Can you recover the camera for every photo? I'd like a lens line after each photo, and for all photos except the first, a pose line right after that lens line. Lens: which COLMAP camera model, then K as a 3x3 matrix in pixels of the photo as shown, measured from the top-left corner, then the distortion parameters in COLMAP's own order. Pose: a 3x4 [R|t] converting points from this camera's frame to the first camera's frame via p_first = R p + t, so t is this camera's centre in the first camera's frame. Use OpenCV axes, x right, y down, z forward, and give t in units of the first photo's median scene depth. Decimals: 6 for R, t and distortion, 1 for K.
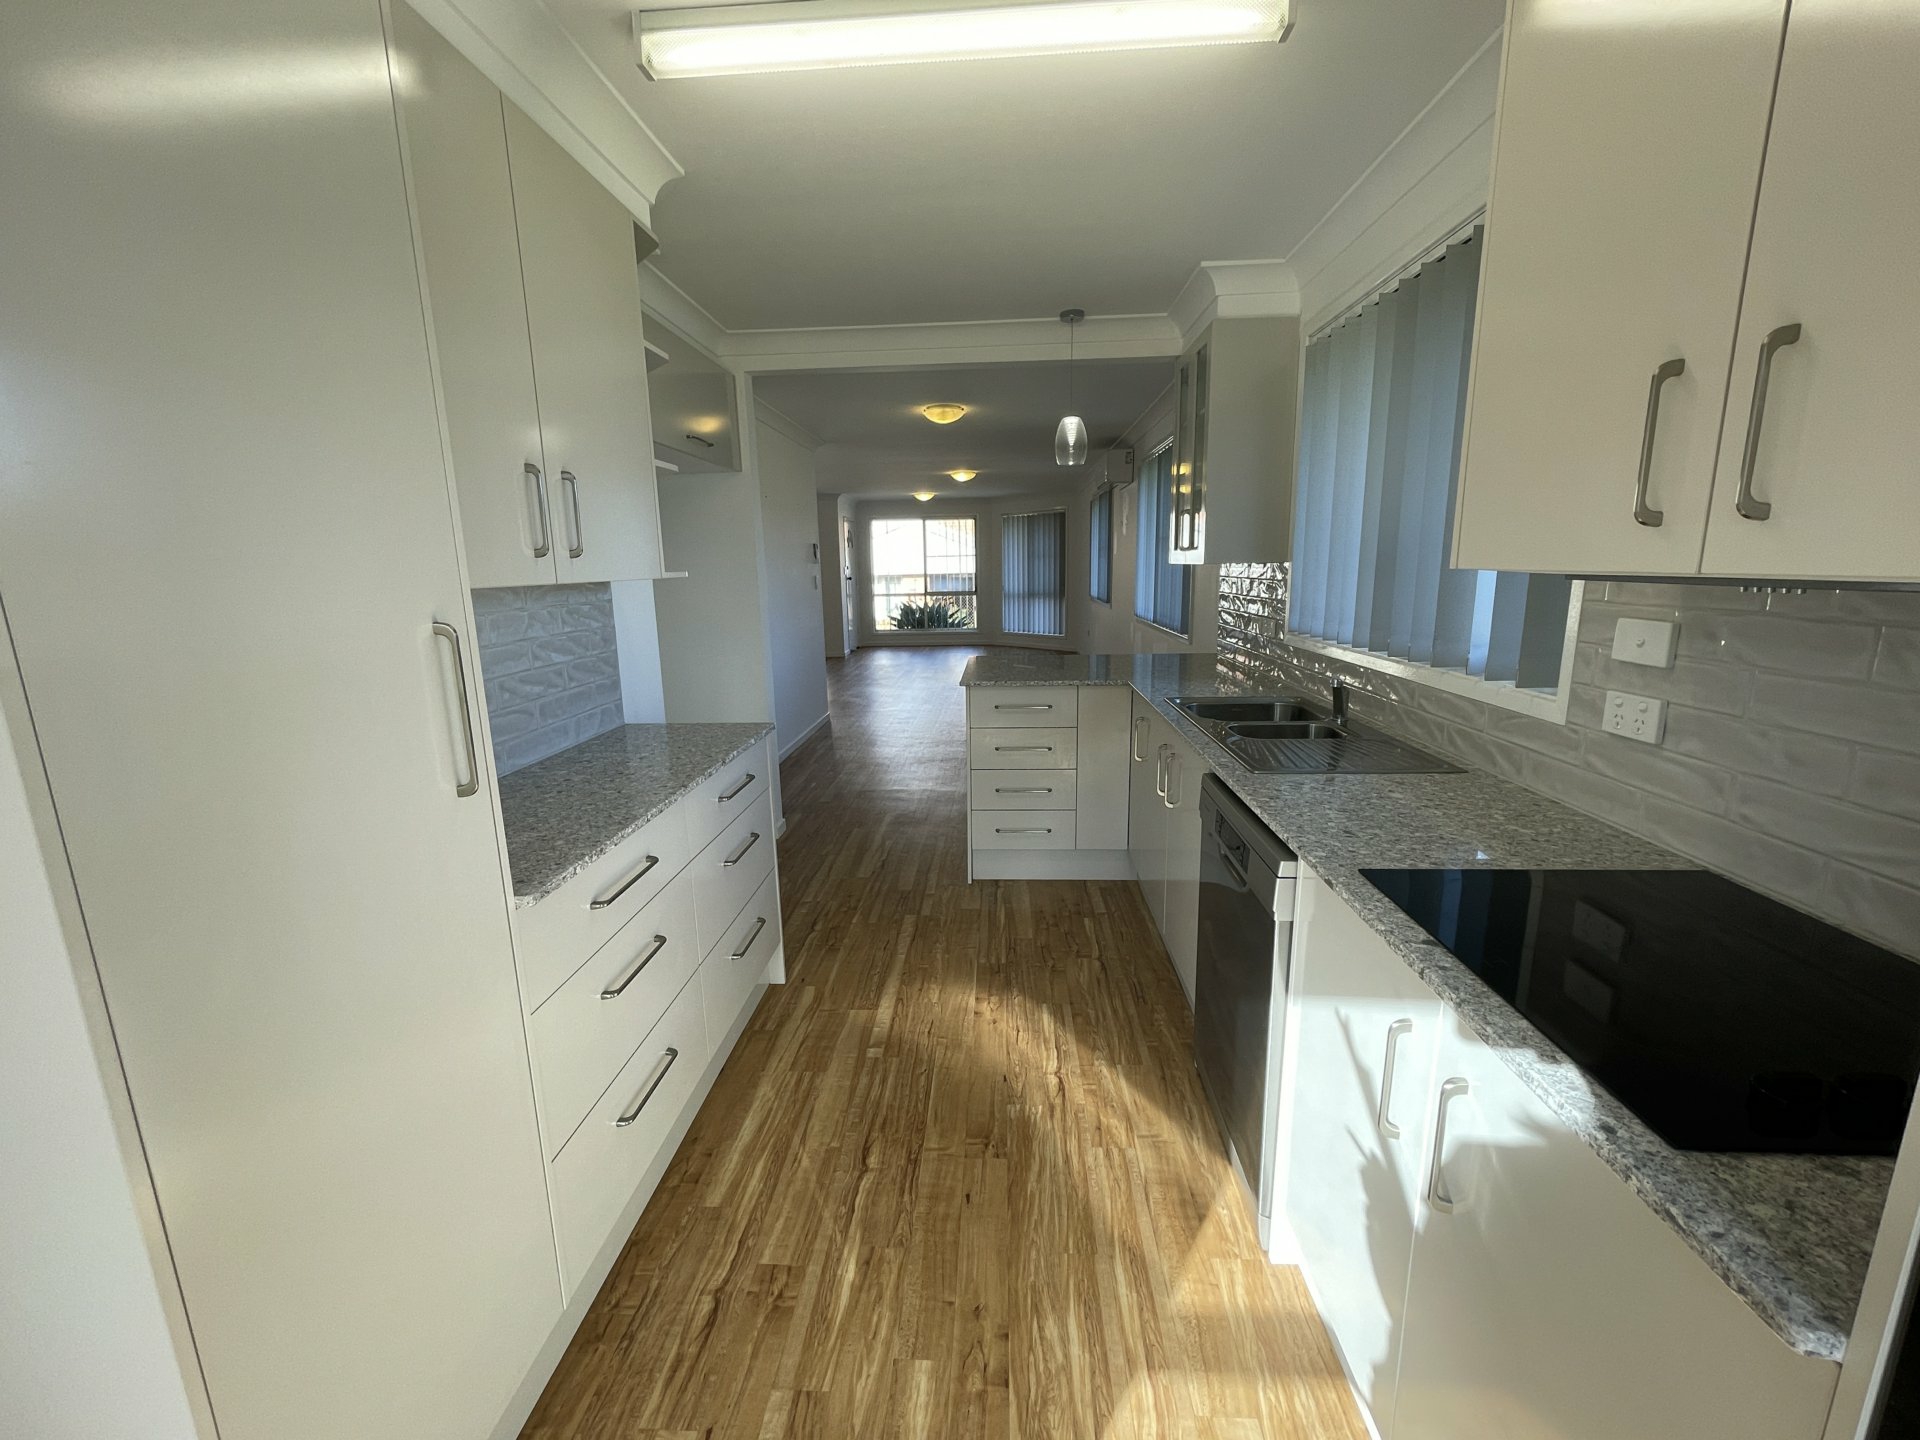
lens RADIAL K [[774.5, 0, 957.6], [0, 774.5, 716.8], [0, 0, 1]] dist [-0.002233, 0.000087]
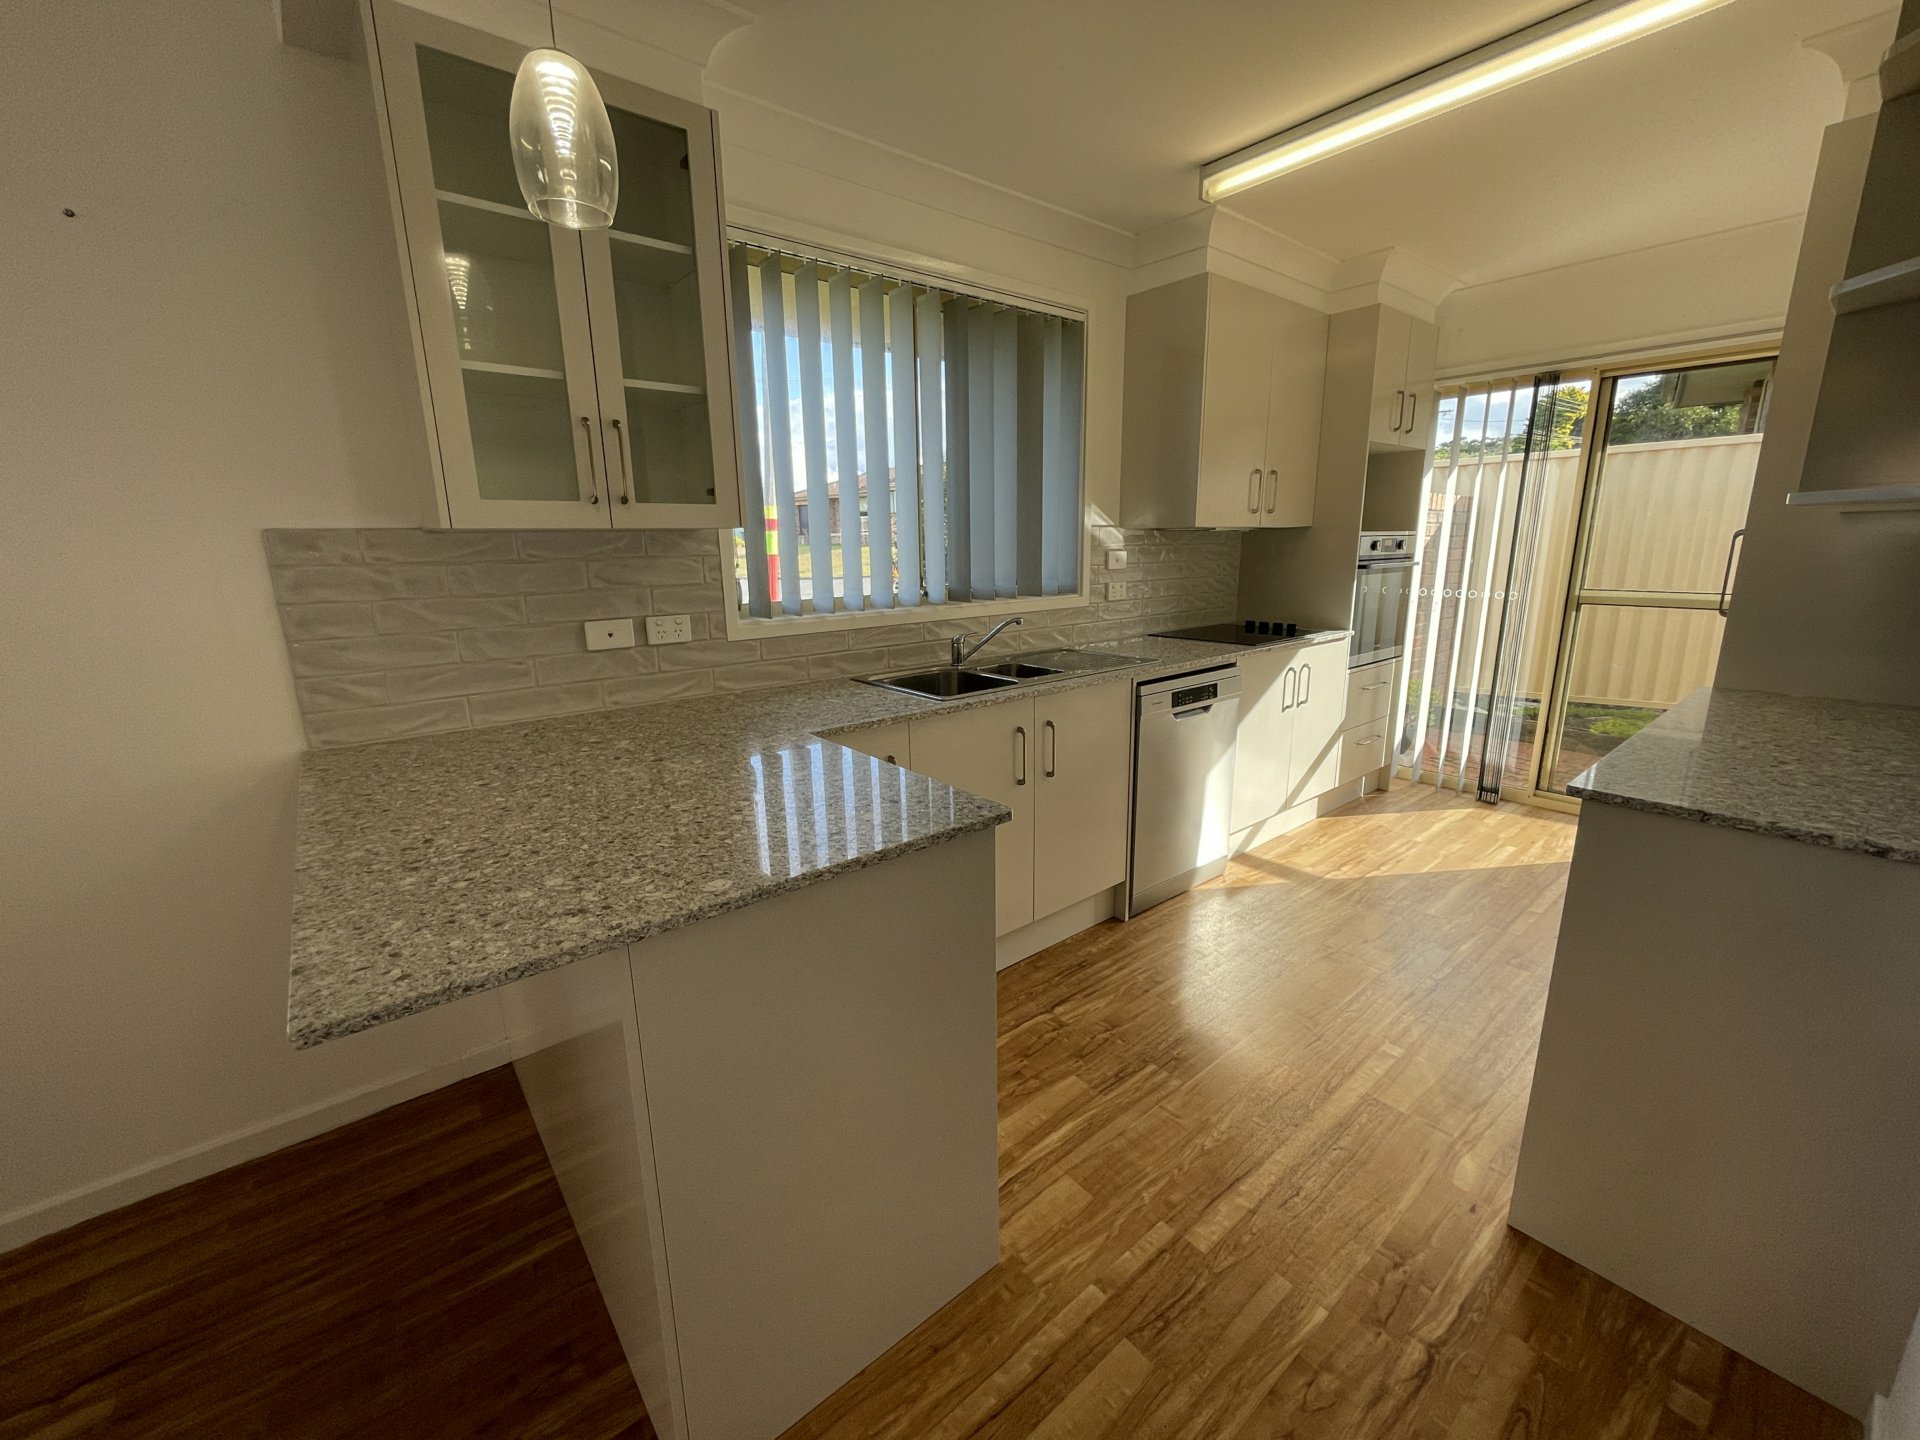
lens RADIAL K [[774.5, 0, 962.0], [0, 774.5, 718.6], [0, 0, 1]] dist [-0.002233, 0.000087]
pose [[-0.680475, -0.138891, 0.719488, -0.318924], [0.168753, 0.925778, 0.338317, -0.281968], [-0.713075, 0.351632, -0.606530, 1.561583]]
